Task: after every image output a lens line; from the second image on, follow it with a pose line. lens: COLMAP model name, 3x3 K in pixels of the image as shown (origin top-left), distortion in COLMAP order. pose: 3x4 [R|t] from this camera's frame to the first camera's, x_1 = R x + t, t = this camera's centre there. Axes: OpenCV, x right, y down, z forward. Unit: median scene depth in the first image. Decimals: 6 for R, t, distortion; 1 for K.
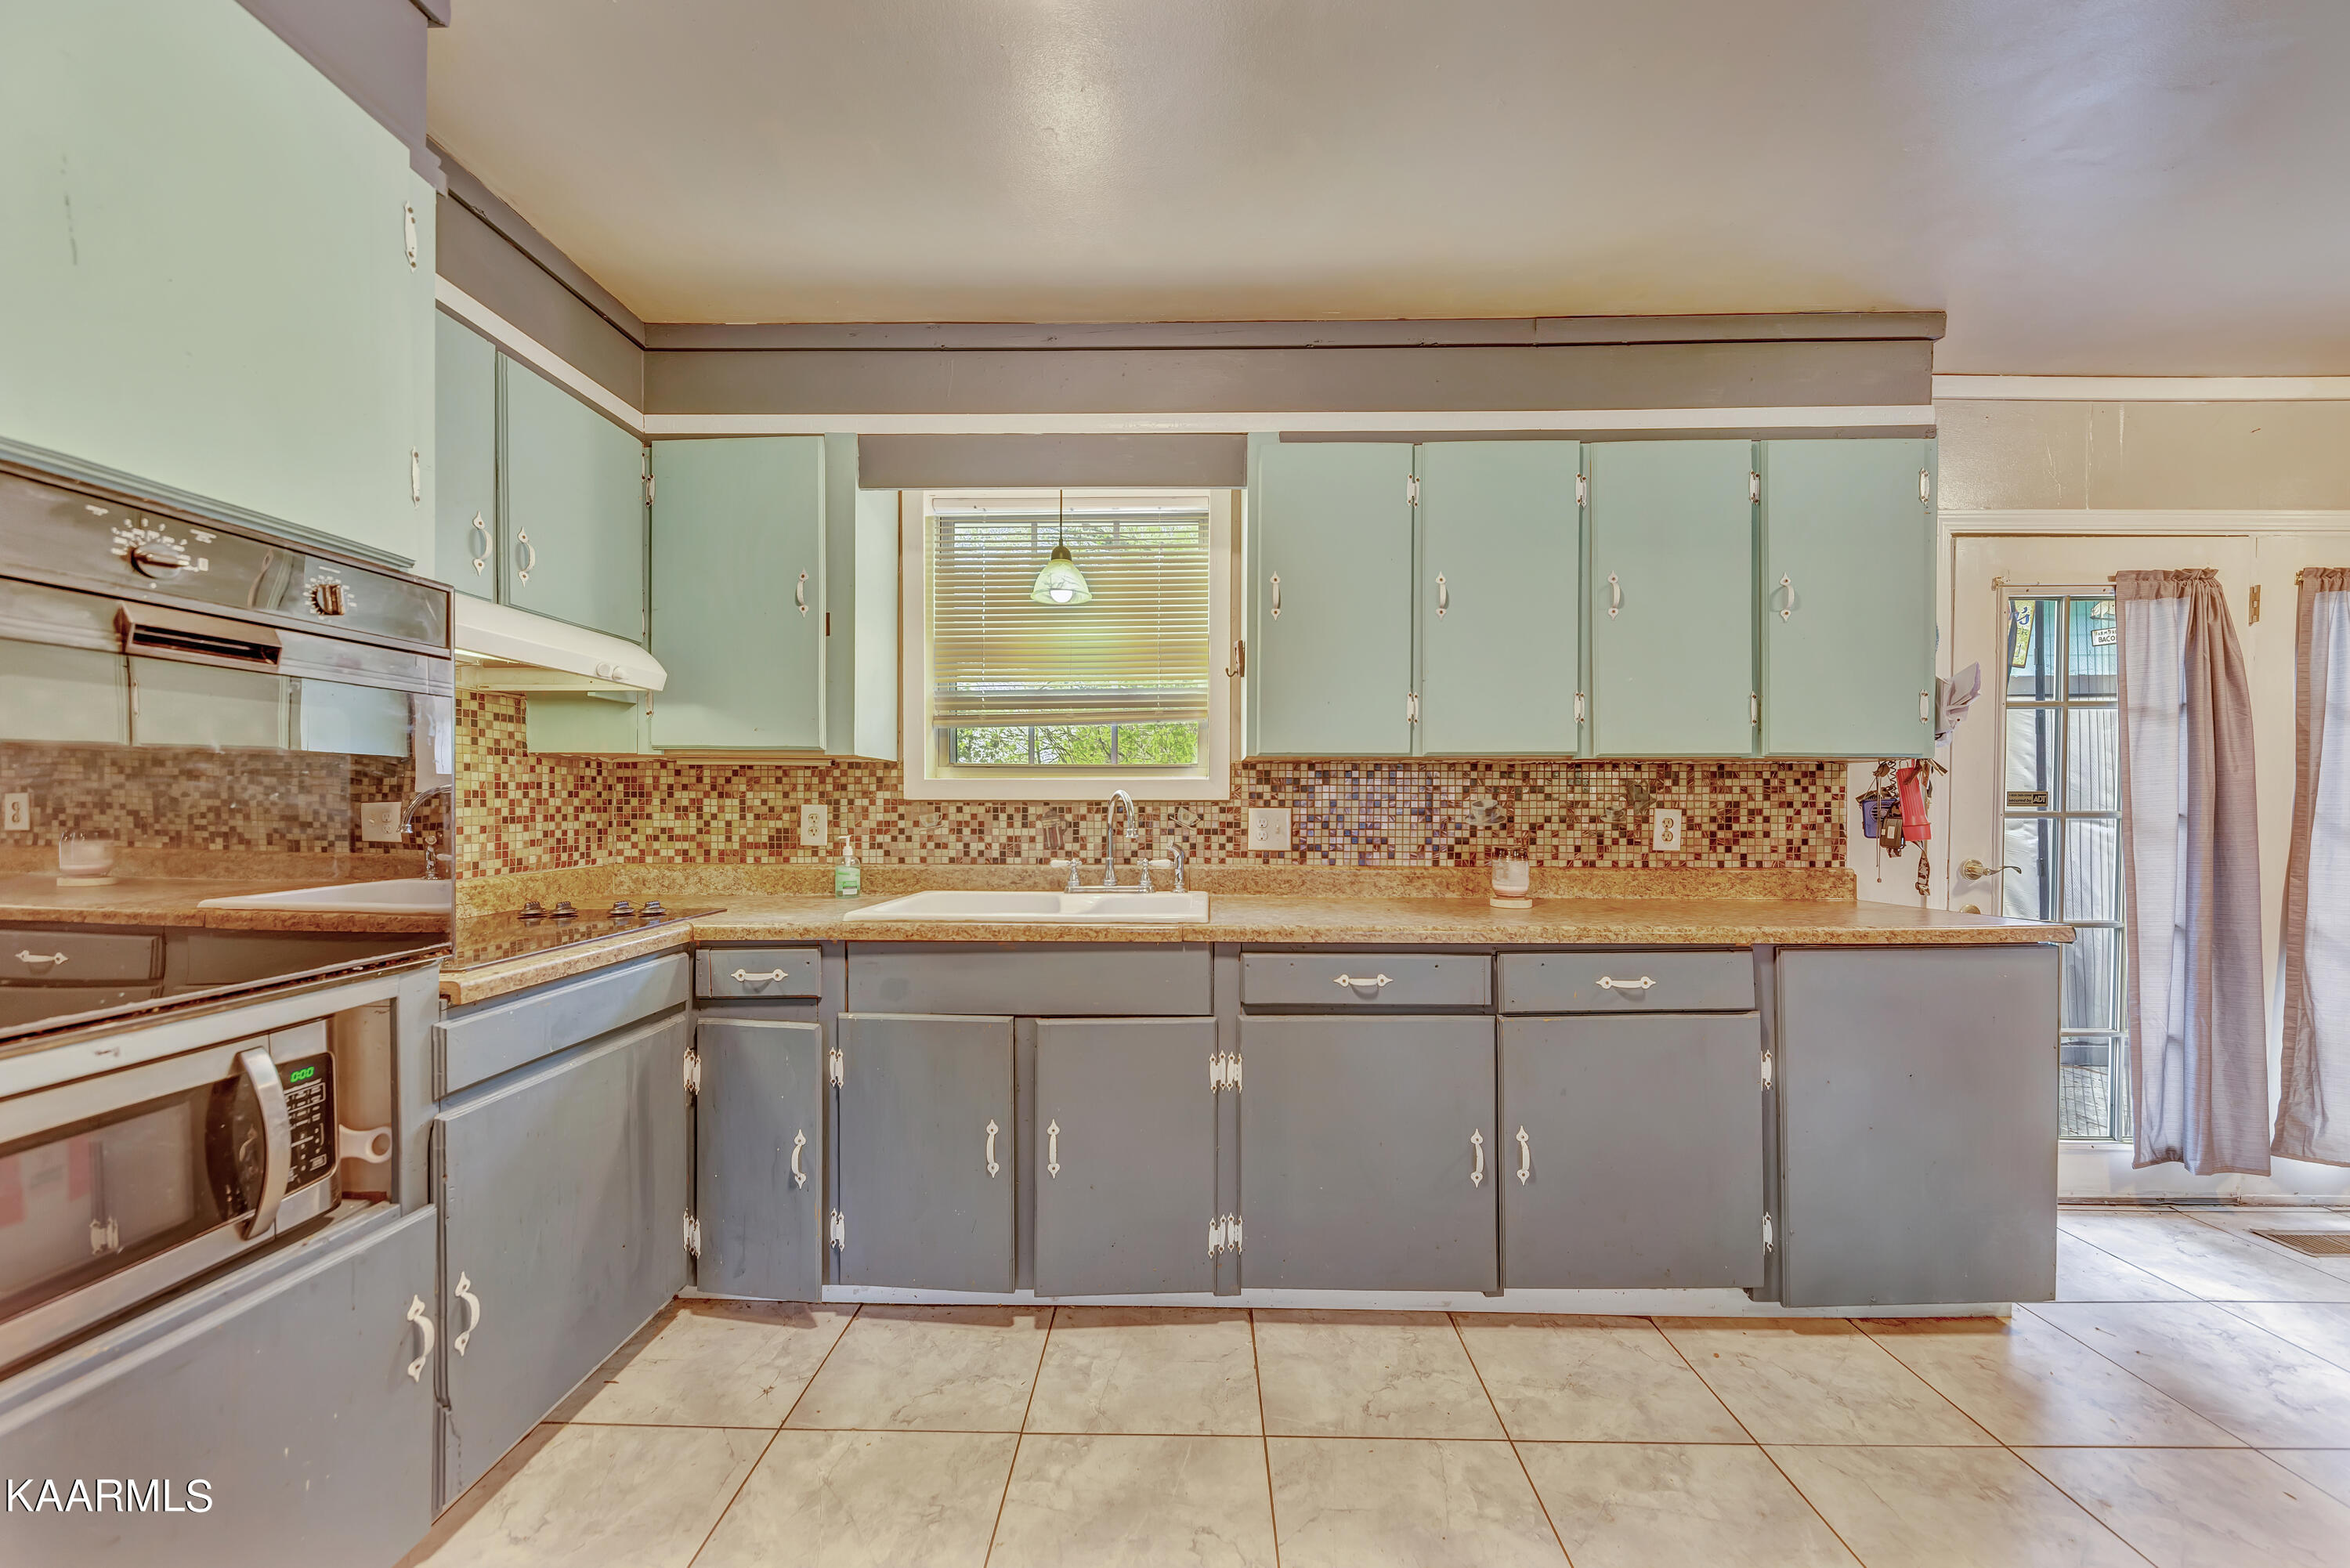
lens RADIAL K [[831.9, 0, 1183.3], [0, 831.9, 806.8], [0, 0, 1]] dist [0.011364, -0.000097]
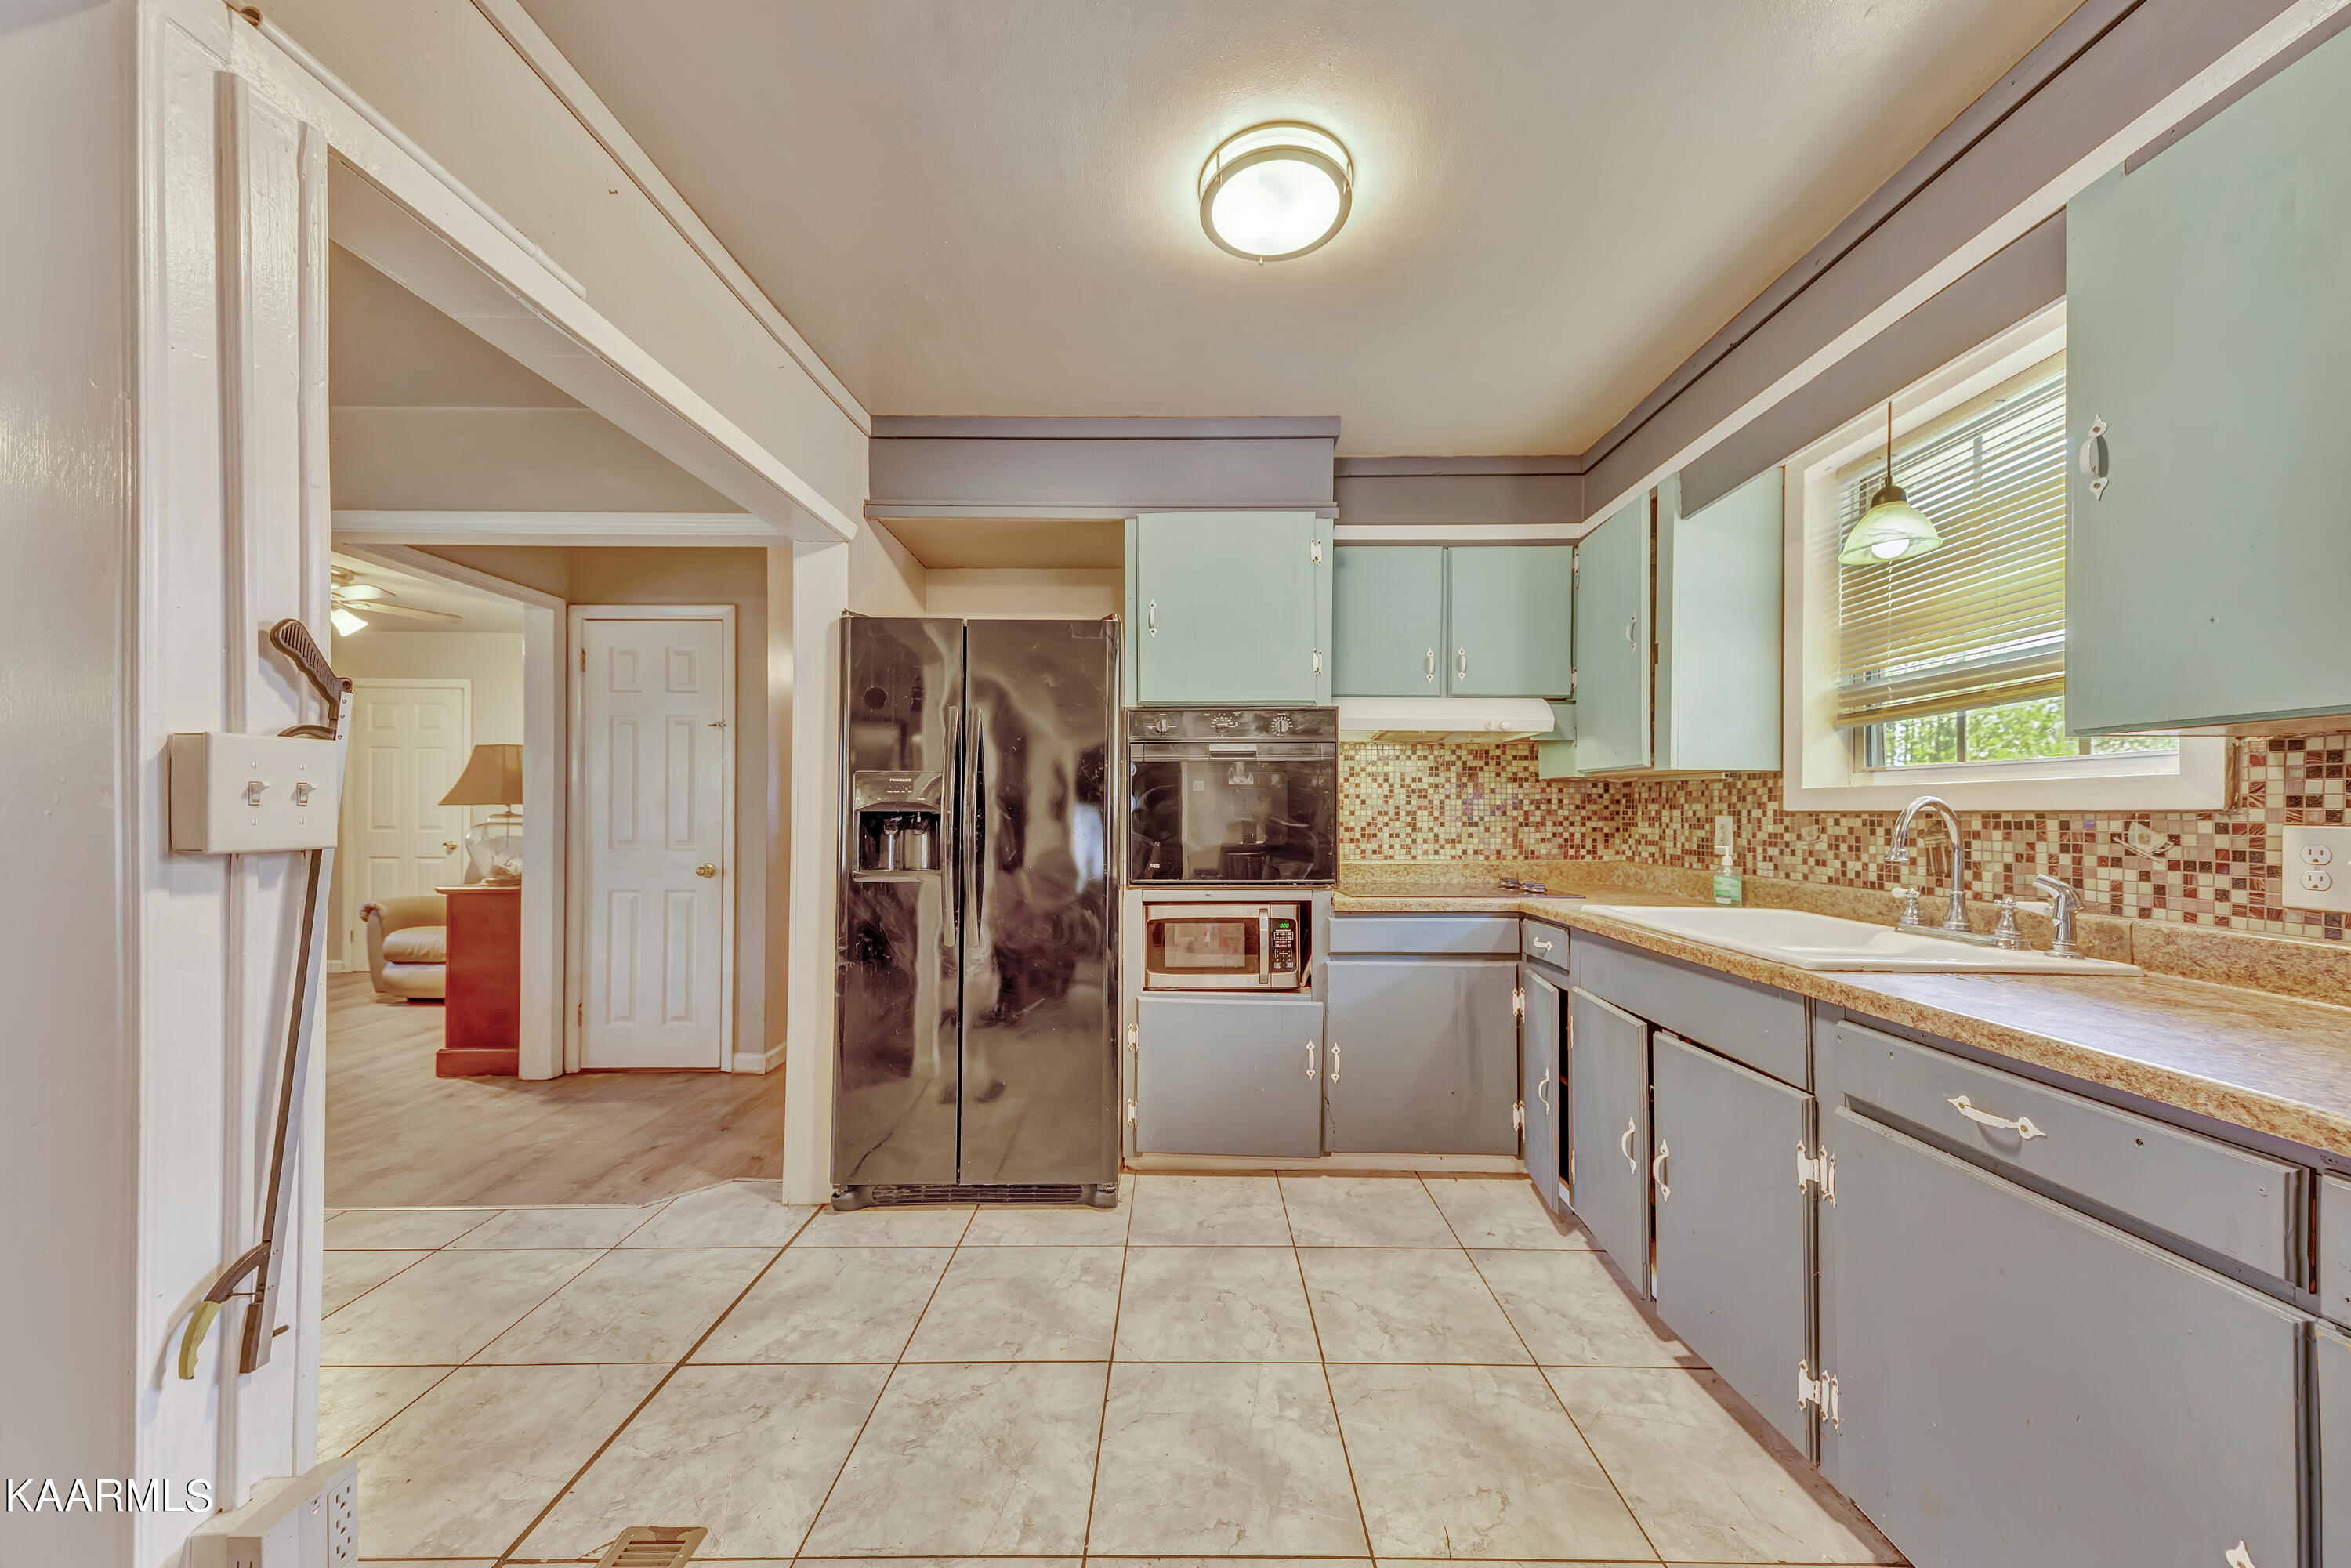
lens RADIAL K [[832.3, 0, 1193.5], [0, 832.3, 808.3], [0, 0, 1]] dist [0.011364, -0.000097]
pose [[0.020309, -0.005526, -0.999778, 0.591502], [-0.010975, 0.999923, -0.005750, 0.001462], [0.999734, 0.011090, 0.020247, 0.314918]]
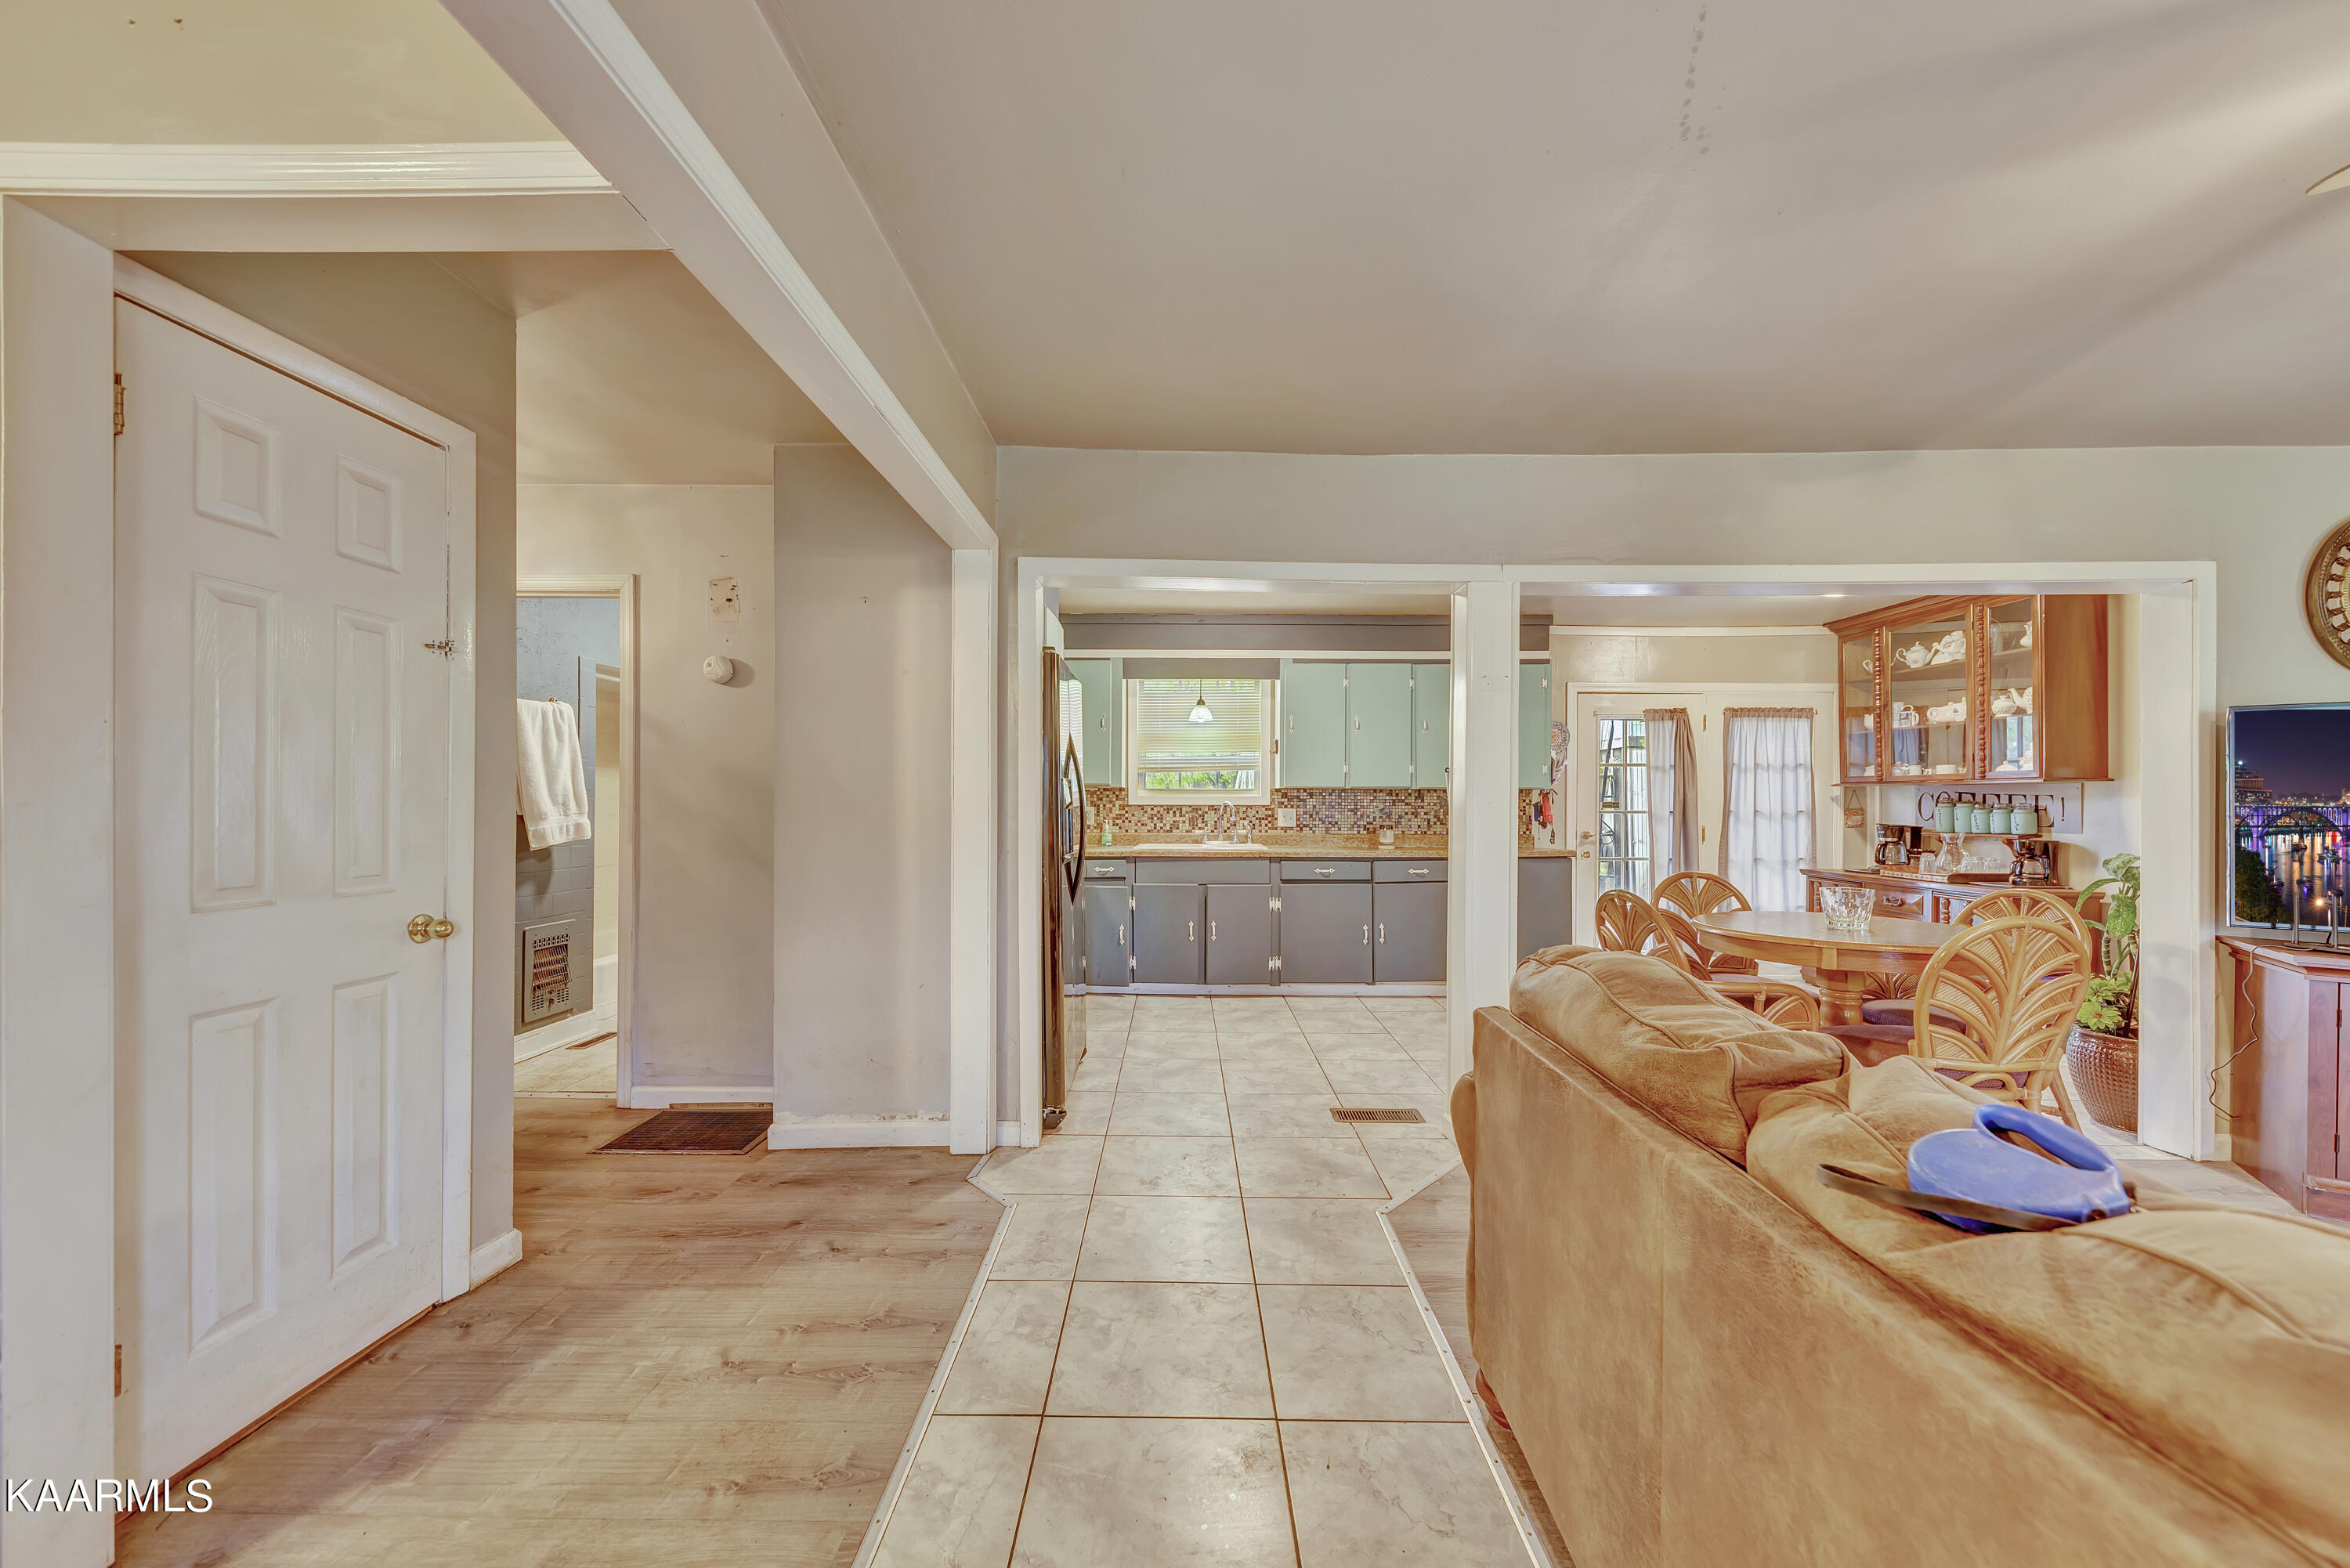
lens RADIAL K [[831.9, 0, 1187.4], [0, 831.9, 803.1], [0, 0, 1]] dist [0.011364, -0.000097]
pose [[0.999626, 0.002924, 0.027185, -0.235259], [-0.002732, 0.999971, -0.007120, 0.003422], [-0.027205, 0.007043, 0.999605, -1.302006]]
